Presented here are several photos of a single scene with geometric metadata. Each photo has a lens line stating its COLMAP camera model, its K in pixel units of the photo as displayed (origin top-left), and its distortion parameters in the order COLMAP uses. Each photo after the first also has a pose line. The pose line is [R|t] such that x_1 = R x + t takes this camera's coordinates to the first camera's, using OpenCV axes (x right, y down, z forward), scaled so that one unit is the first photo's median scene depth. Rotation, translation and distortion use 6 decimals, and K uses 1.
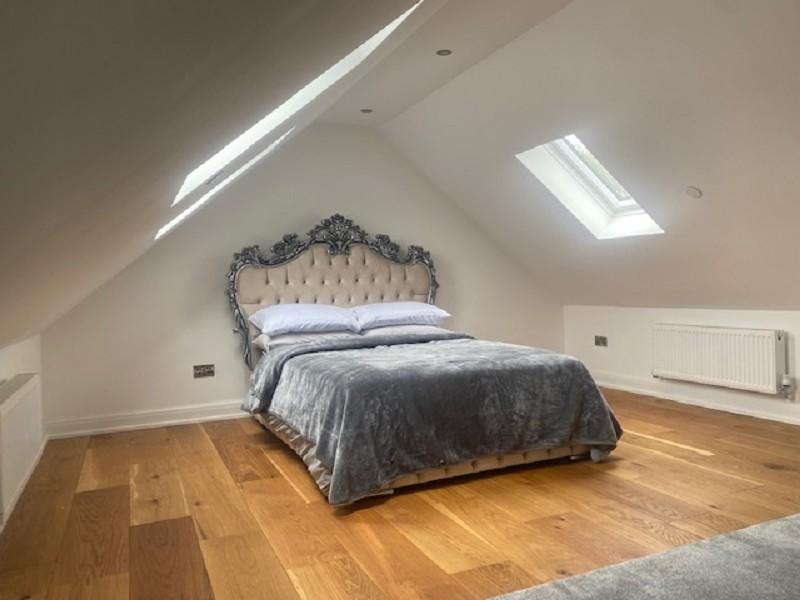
lens RADIAL K [[620.4, 0, 403.9], [0, 620.4, 298.5], [0, 0, 1]] dist [0.003679, 0.001938]
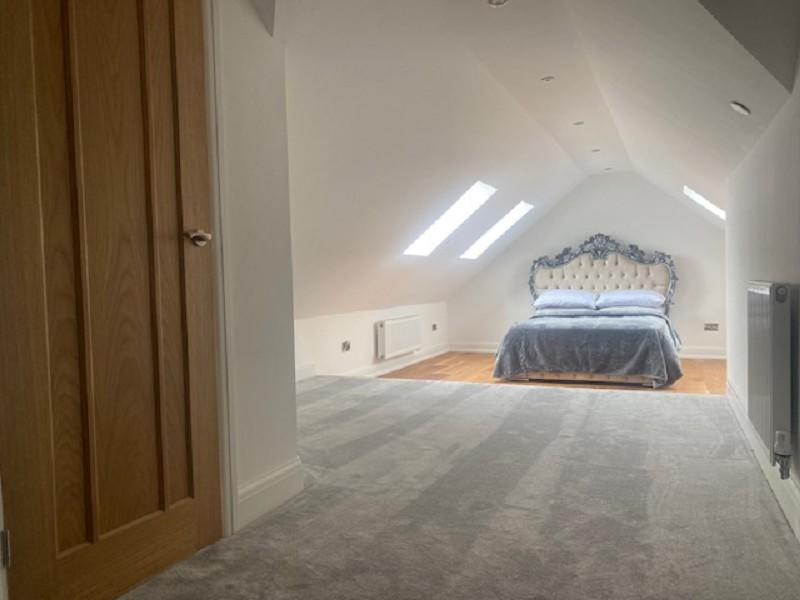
lens RADIAL K [[620.4, 0, 398.5], [0, 620.4, 301.7], [0, 0, 1]] dist [0.003679, 0.001938]
pose [[0.684872, 0.037118, -0.727718, 0.699817], [-0.006460, 0.998972, 0.044875, -0.030727], [0.728635, -0.026032, 0.684407, -0.447088]]
